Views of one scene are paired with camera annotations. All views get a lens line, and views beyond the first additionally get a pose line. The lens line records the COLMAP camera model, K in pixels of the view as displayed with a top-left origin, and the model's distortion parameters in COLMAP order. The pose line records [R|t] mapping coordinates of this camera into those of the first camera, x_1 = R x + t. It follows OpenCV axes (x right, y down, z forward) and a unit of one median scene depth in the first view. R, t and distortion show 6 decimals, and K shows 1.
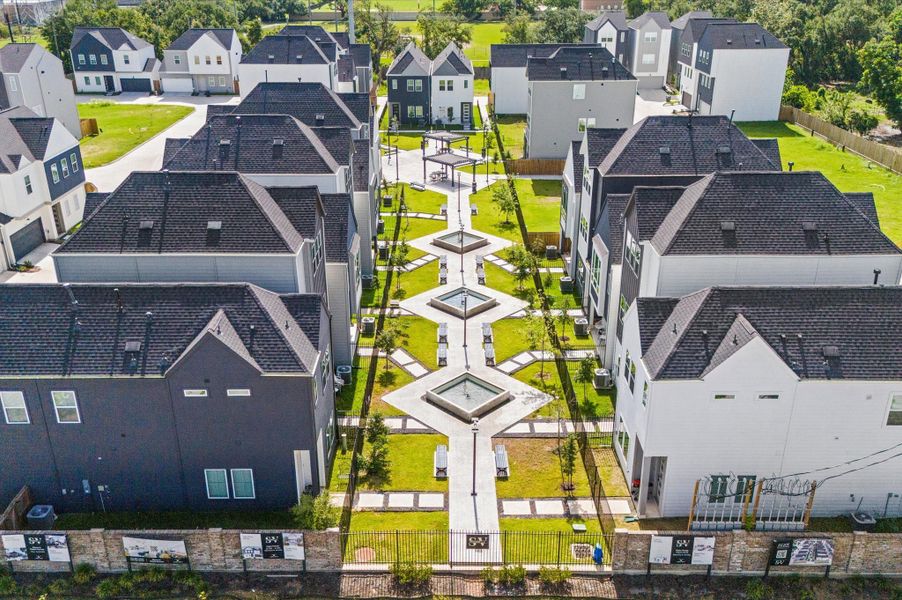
lens RADIAL K [[797.0, 0, 452.0], [0, 797.0, 299.9], [0, 0, 1]] dist [0.084845, -0.106292]
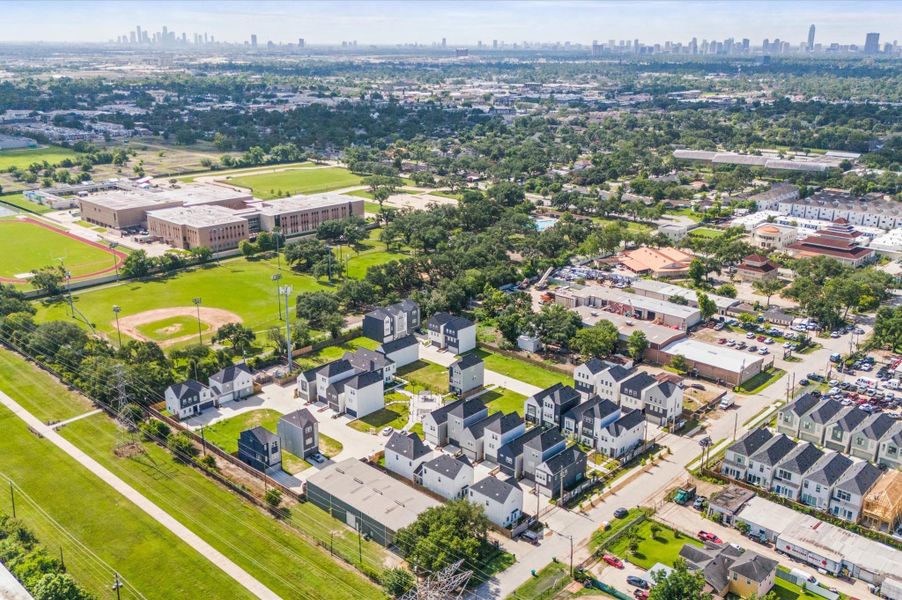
lens RADIAL K [[797.0, 0, 455.0], [0, 797.0, 300.9], [0, 0, 1]] dist [0.084845, -0.106292]
pose [[0.685461, -0.218540, 0.694538, -3.917888], [0.284854, 0.958353, 0.020419, -1.177187], [-0.670075, 0.183846, 0.719166, -2.455173]]
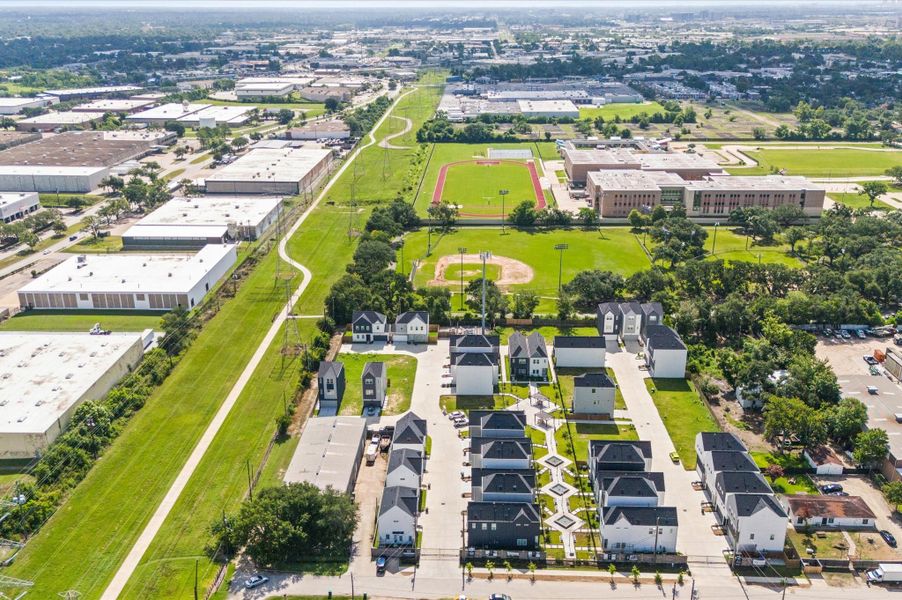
lens RADIAL K [[797.0, 0, 449.7], [0, 797.0, 294.9], [0, 0, 1]] dist [0.084845, -0.106292]
pose [[0.999330, 0.010607, -0.035040, -0.449492], [-0.012749, 0.998026, -0.061502, -0.799155], [0.034318, 0.061908, 0.997492, -3.296535]]
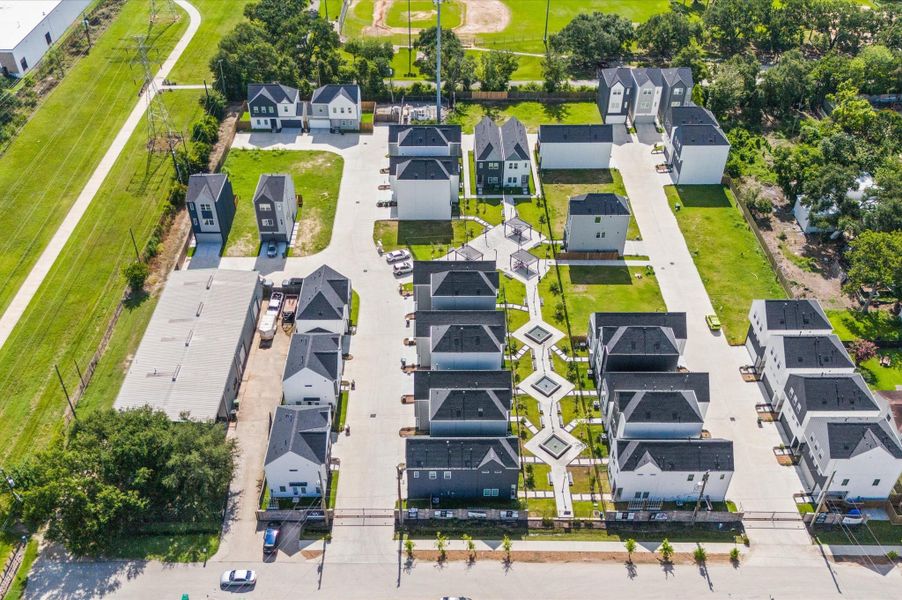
lens RADIAL K [[797.0, 0, 451.2], [0, 797.0, 314.5], [0, 0, 1]] dist [0.084845, -0.106292]
pose [[0.999925, 0.002745, 0.011931, -0.378446], [-0.006049, 0.958060, 0.286503, -1.115631], [-0.010644, -0.286554, 0.958005, -1.534854]]
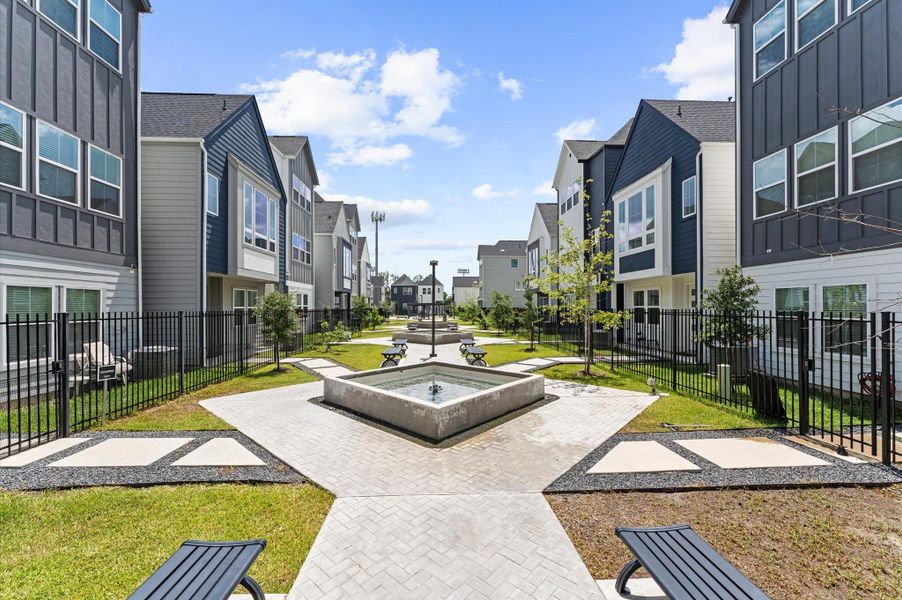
lens RADIAL K [[363.1, 0, 447.6], [0, 363.1, 305.5], [0, 0, 1]] dist [0.001153, 0.000079]
pose [[0.999311, -0.003487, 0.036952, 0.019699], [0.018027, 0.915862, -0.401088, 0.152501], [-0.032444, 0.401477, 0.915294, 0.829226]]
